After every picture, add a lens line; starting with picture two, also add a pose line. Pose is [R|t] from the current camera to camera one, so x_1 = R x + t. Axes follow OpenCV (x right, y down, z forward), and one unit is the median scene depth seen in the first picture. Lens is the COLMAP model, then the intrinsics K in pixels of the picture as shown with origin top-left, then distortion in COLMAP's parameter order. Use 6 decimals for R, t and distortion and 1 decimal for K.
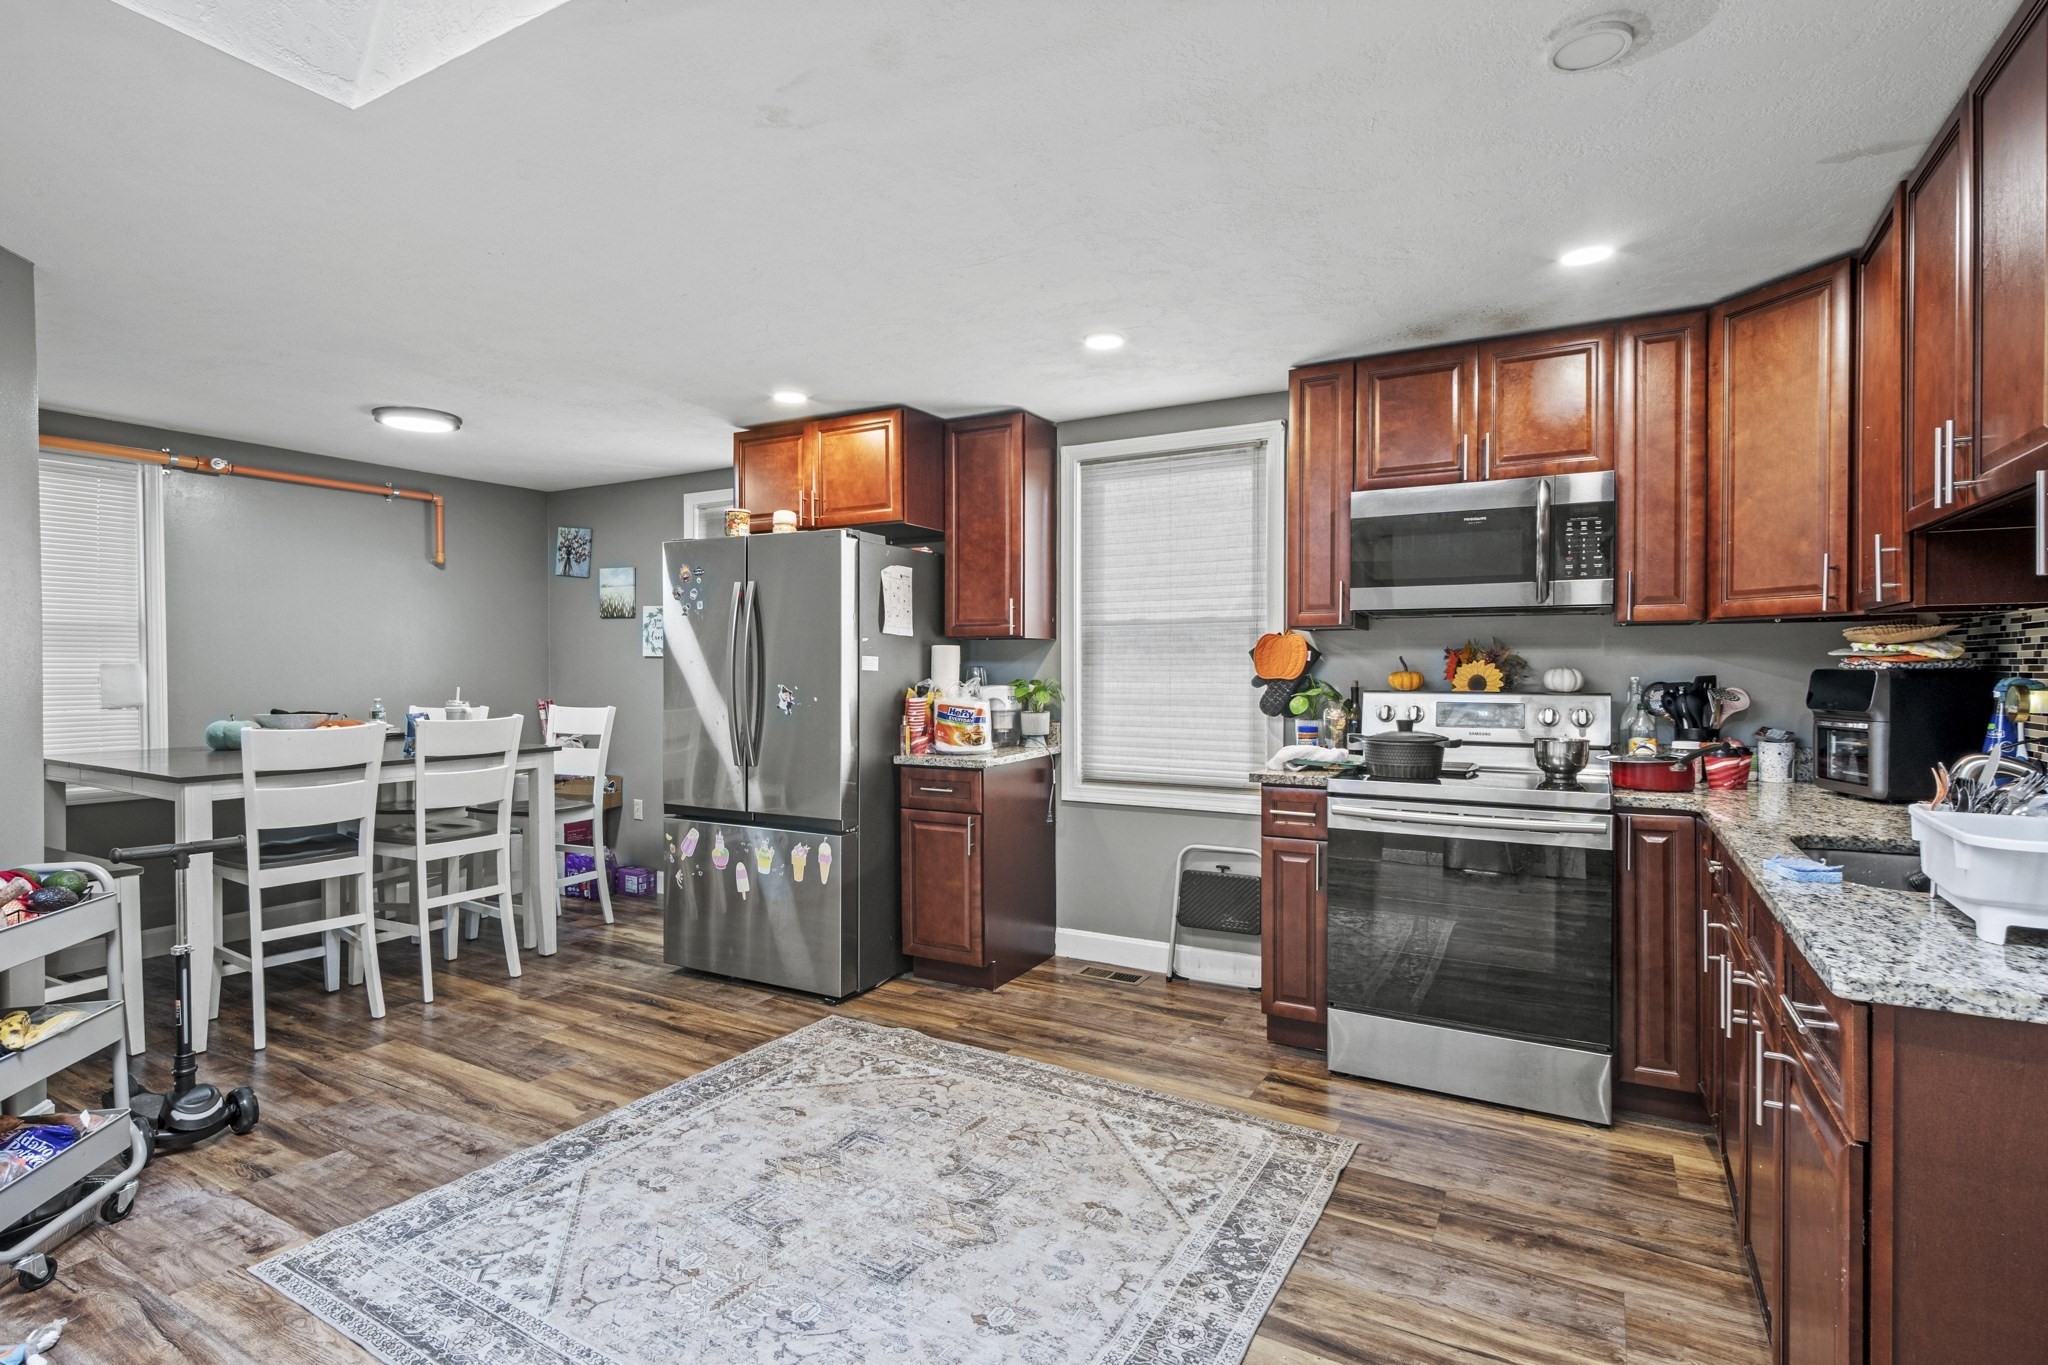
lens RADIAL K [[1009.6, 0, 1019.2], [0, 1009.6, 682.1], [0, 0, 1]] dist [0.010303, -0.006057]
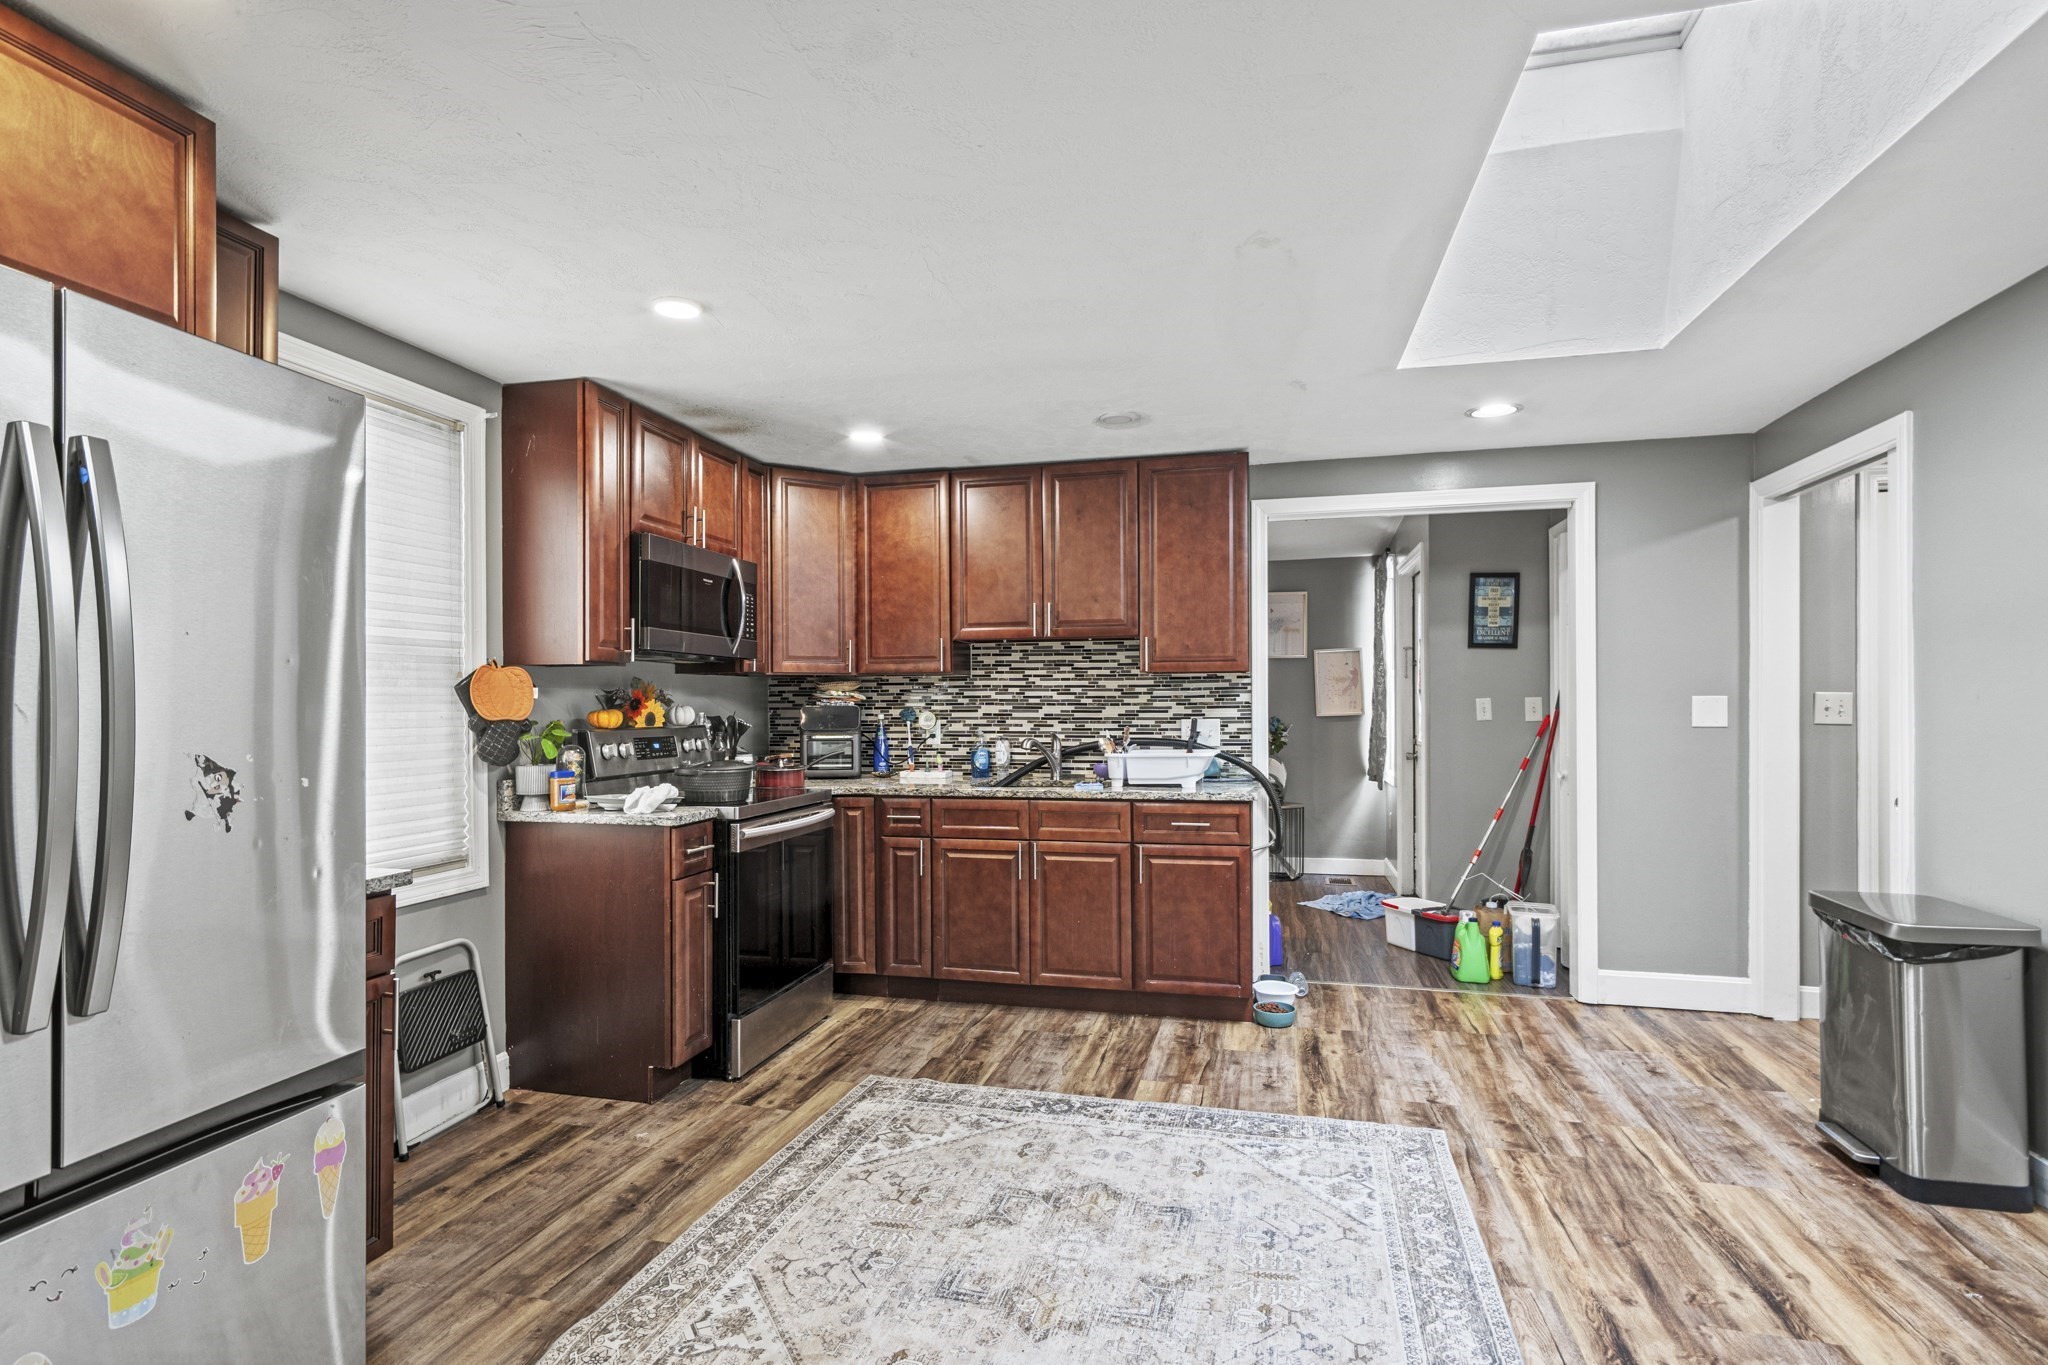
lens RADIAL K [[1009.6, 0, 1013.9], [0, 1009.6, 703.9], [0, 0, 1]] dist [0.010303, -0.006057]
pose [[-0.267256, 0.003330, 0.963620, -0.710303], [0.021942, 0.999756, 0.002631, -0.010035], [-0.963376, 0.021847, -0.267264, 0.871451]]
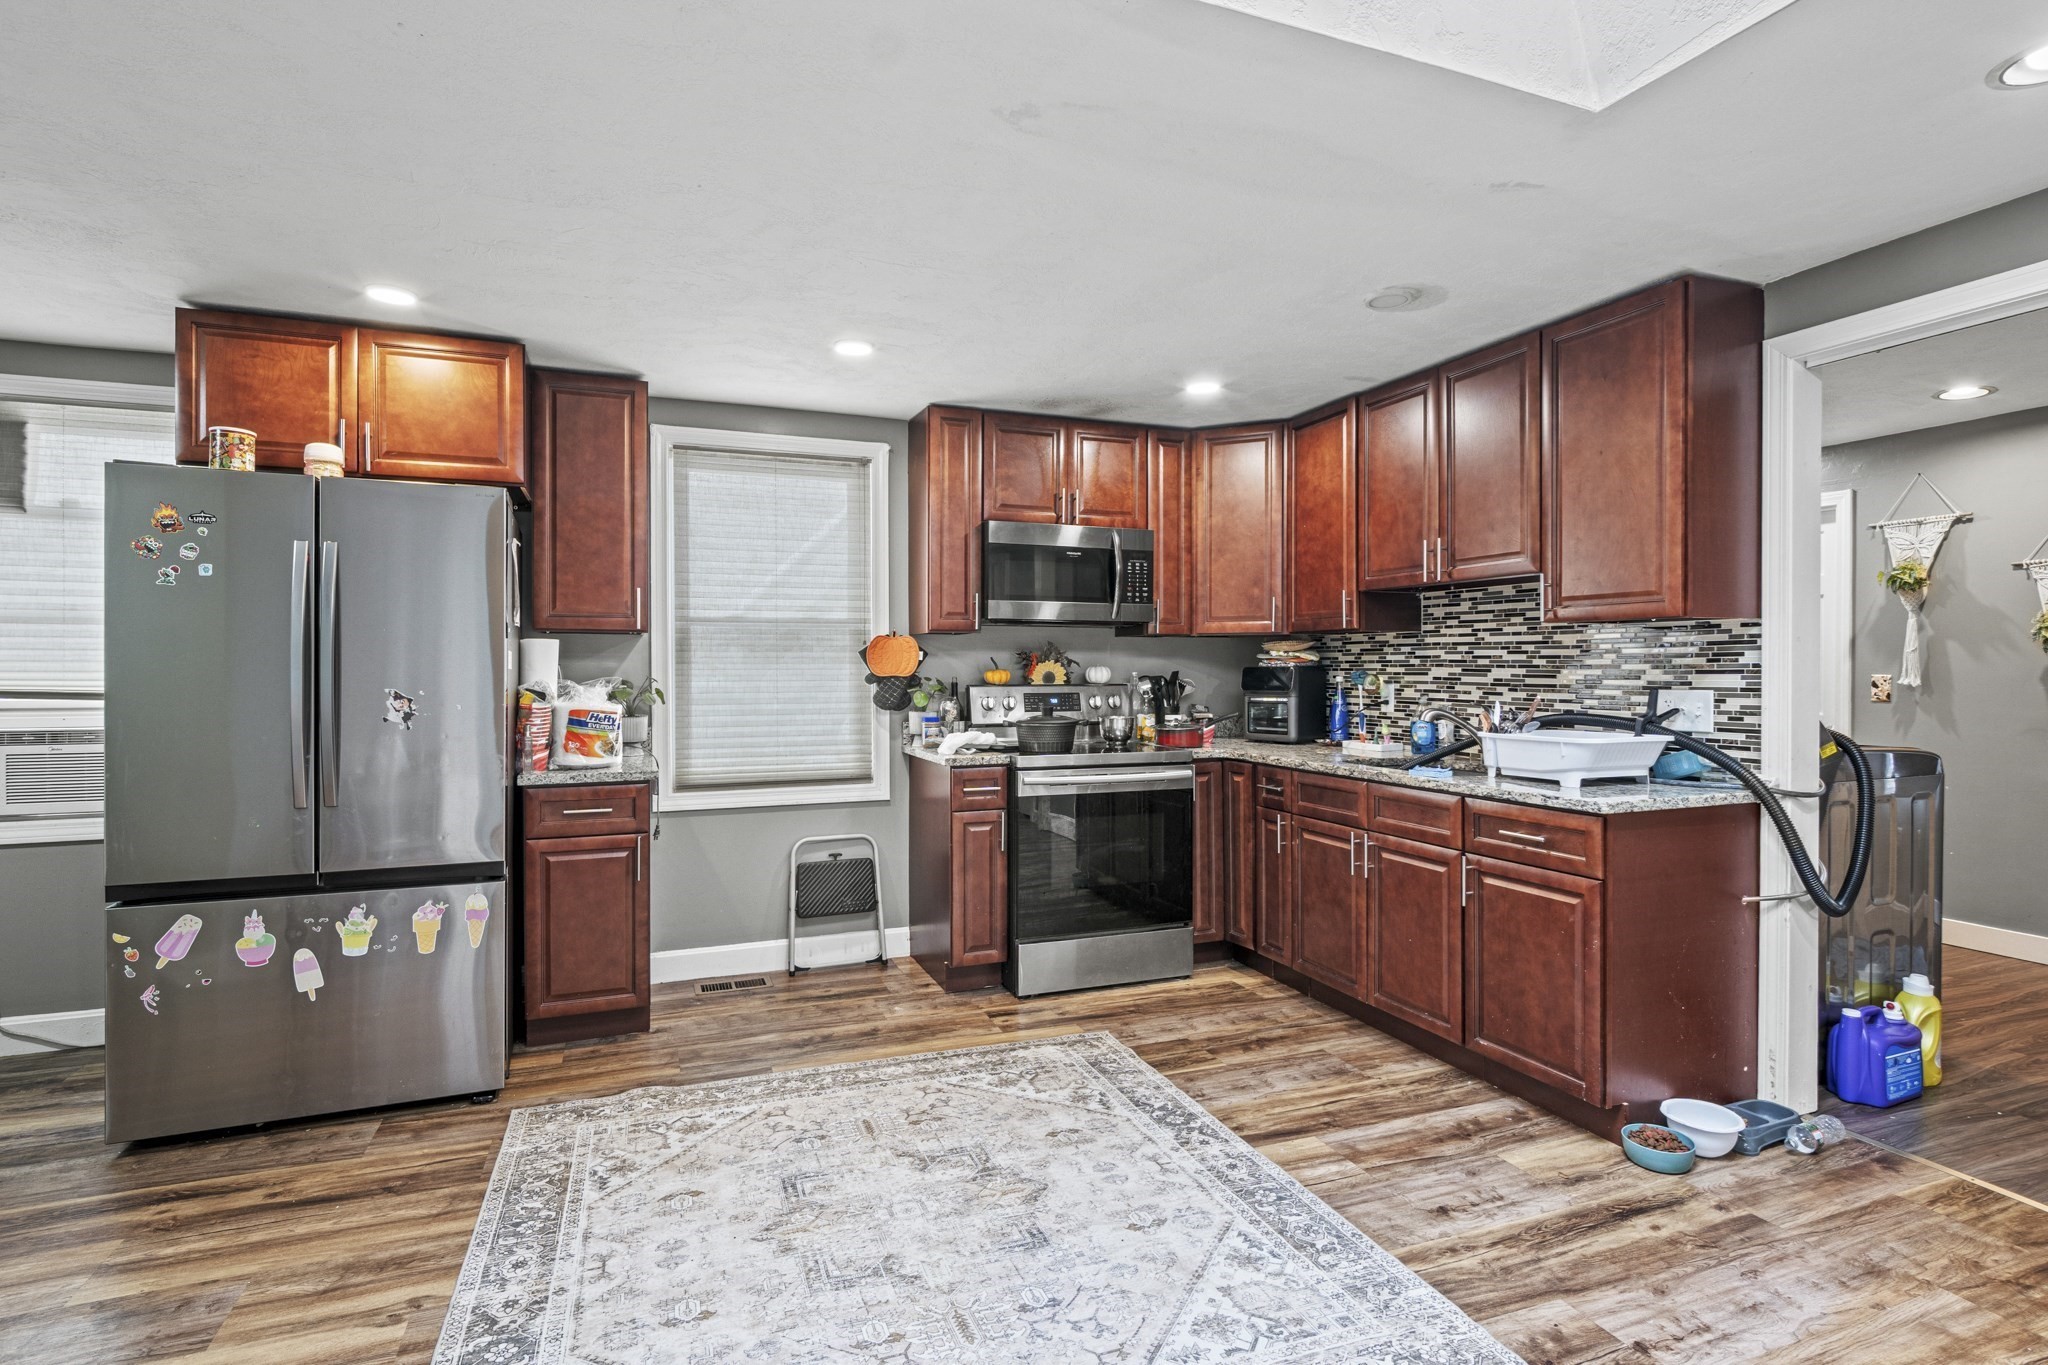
lens RADIAL K [[1009.6, 0, 1026.1], [0, 1009.6, 678.2], [0, 0, 1]] dist [0.010303, -0.006057]
pose [[0.627040, -0.008574, 0.778940, -0.552079], [0.013014, 0.999915, 0.000530, 0.000416], [-0.778879, 0.009805, 0.627098, 0.200080]]
